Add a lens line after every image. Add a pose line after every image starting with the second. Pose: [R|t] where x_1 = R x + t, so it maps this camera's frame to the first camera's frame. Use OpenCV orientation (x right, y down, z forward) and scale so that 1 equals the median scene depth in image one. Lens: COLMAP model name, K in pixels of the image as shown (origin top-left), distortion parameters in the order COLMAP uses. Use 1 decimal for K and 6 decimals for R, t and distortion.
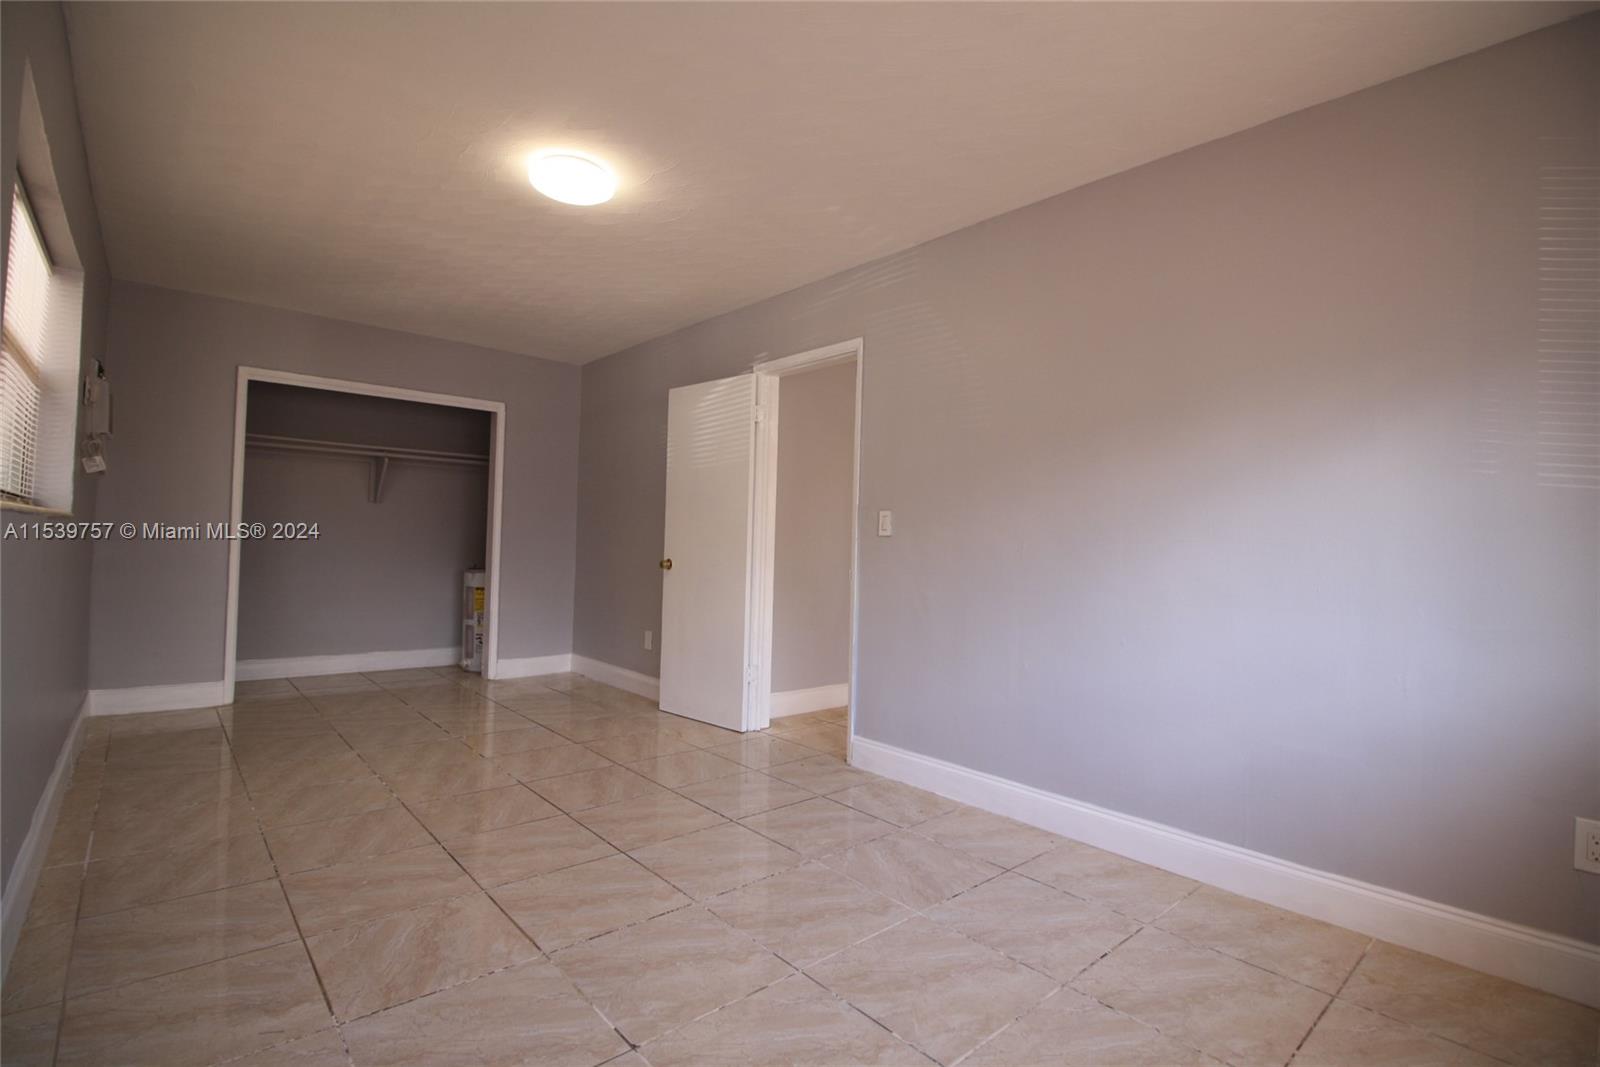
lens RADIAL K [[749.1, 0, 813.1], [0, 749.1, 527.9], [0, 0, 1]] dist [0.002636, -0.014006]
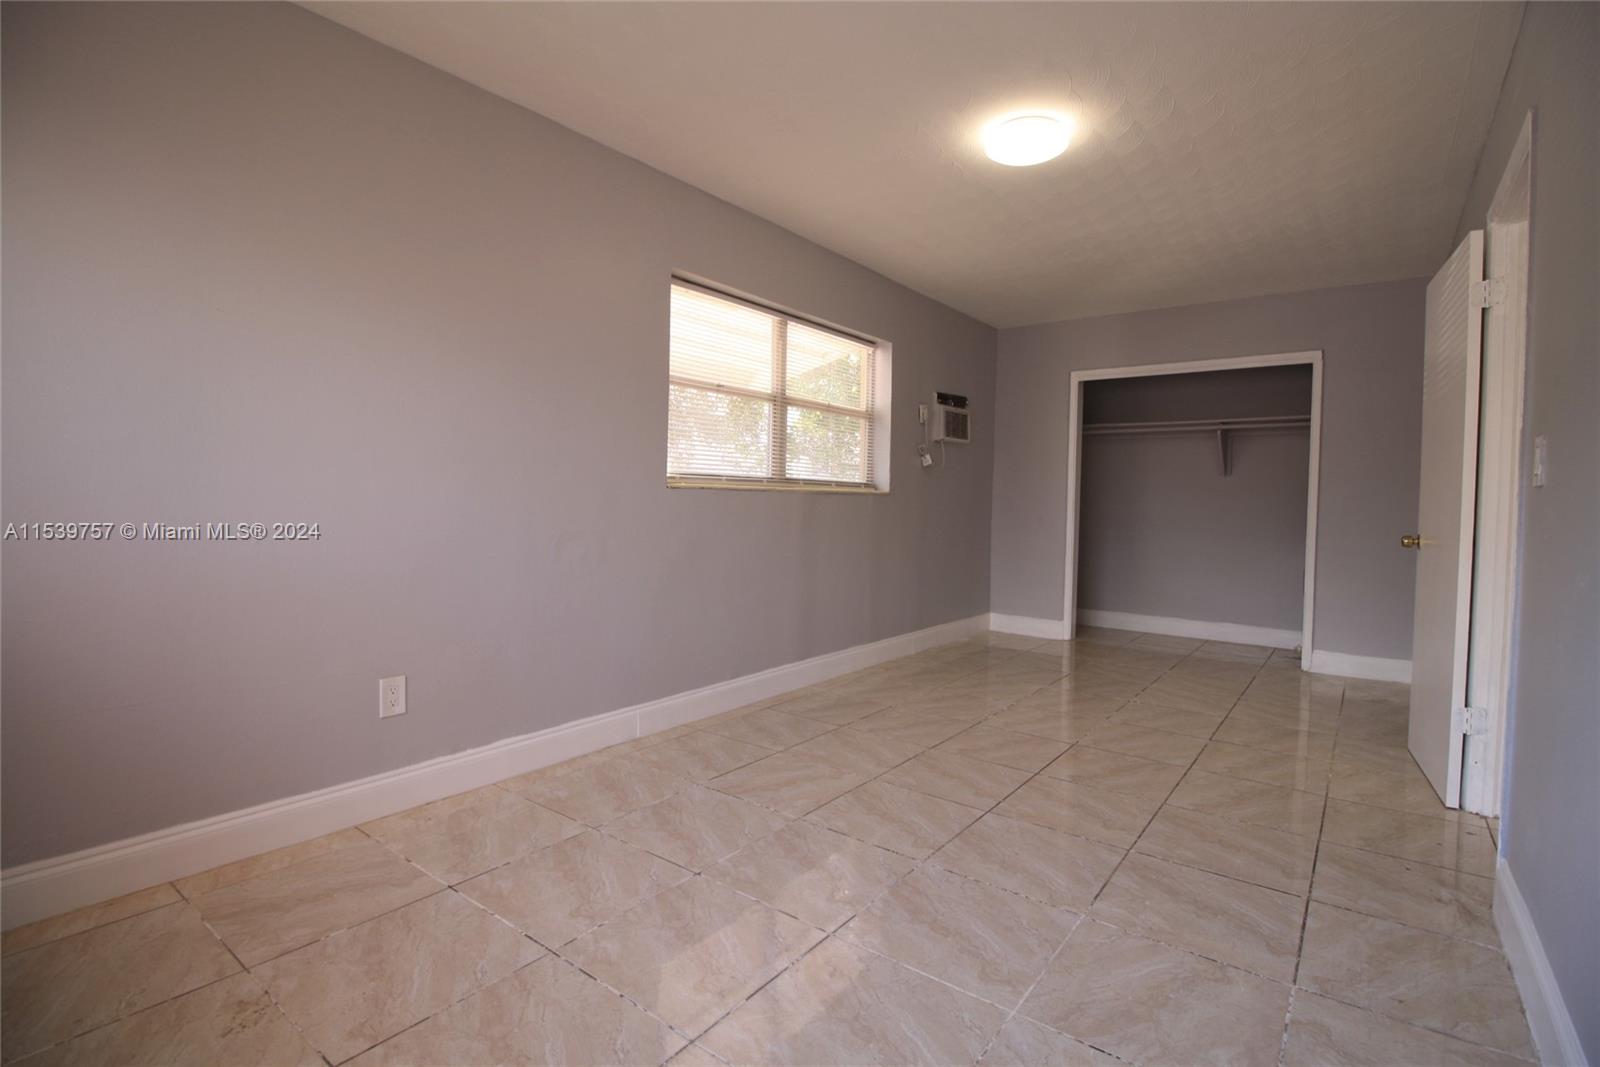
lens RADIAL K [[749.1, 0, 813.1], [0, 749.1, 527.9], [0, 0, 1]] dist [0.002636, -0.014006]
pose [[0.192760, 0.014071, -0.981145, 0.566062], [0.008746, 0.999833, 0.016057, 0.030252], [0.981207, -0.011676, 0.192605, 0.487305]]
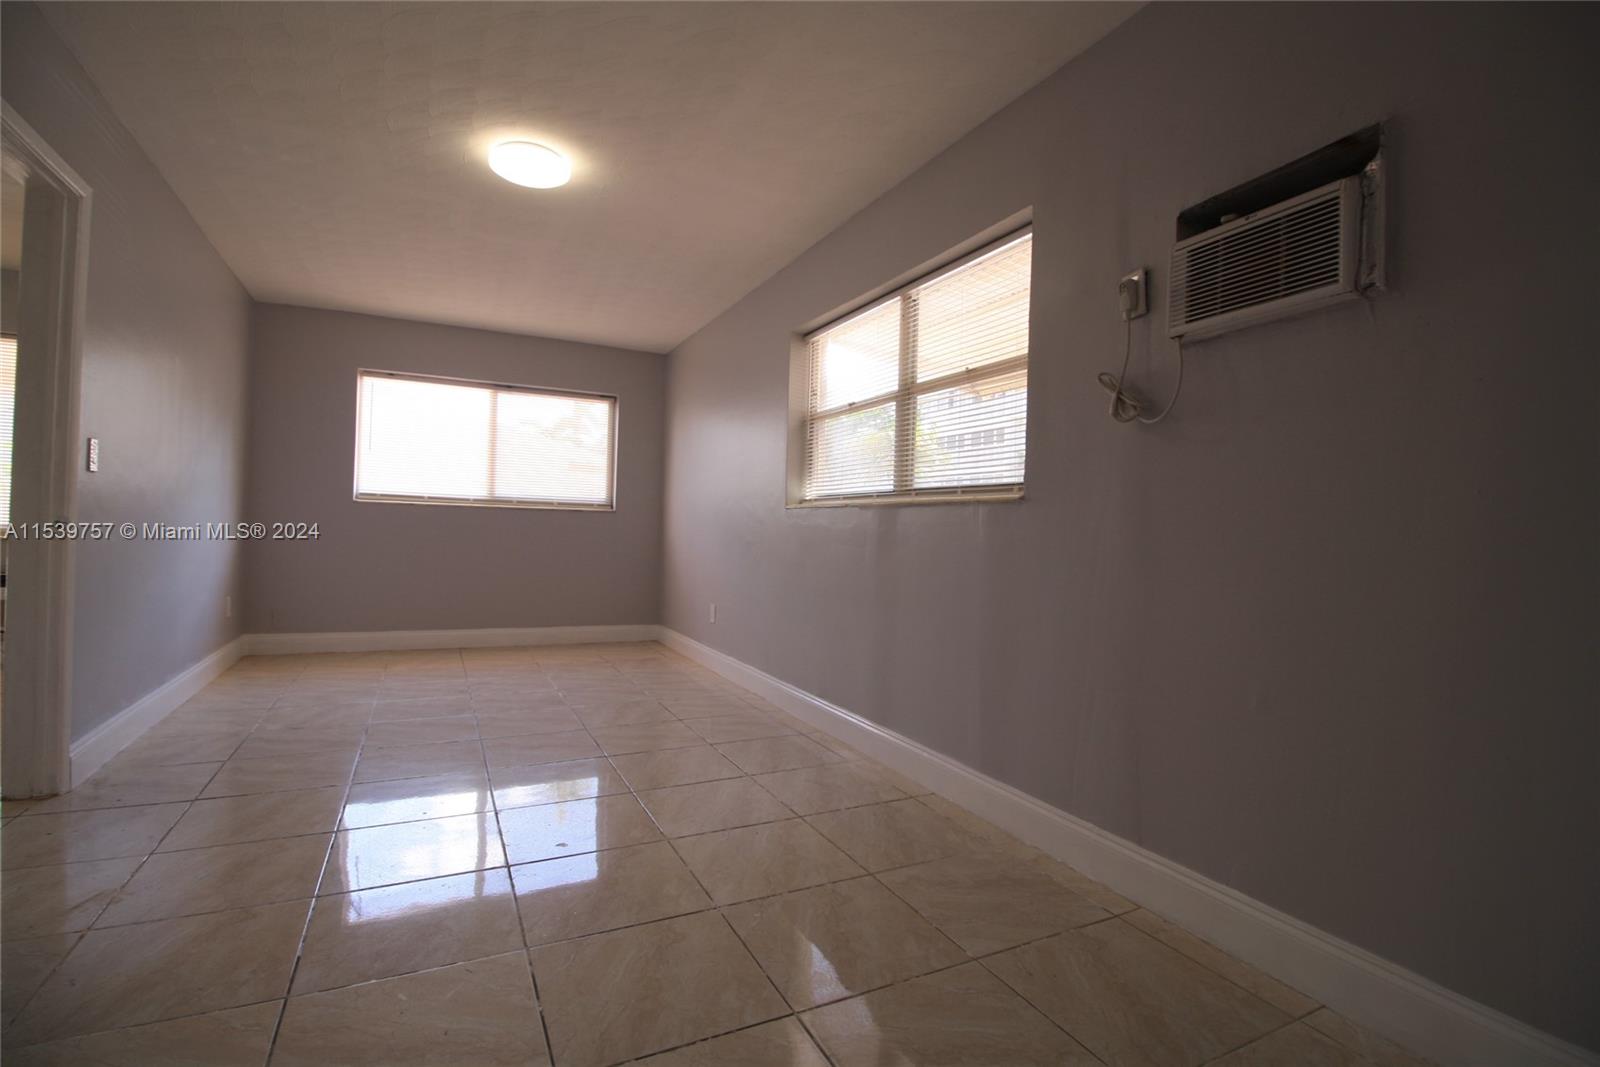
lens RADIAL K [[749.1, 0, 813.1], [0, 749.1, 527.9], [0, 0, 1]] dist [0.002636, -0.014006]
pose [[-0.966694, -0.048584, 0.251281, -0.954256], [-0.055121, 0.998298, -0.019038, 0.044381], [-0.249928, -0.032255, -0.967727, 1.793430]]
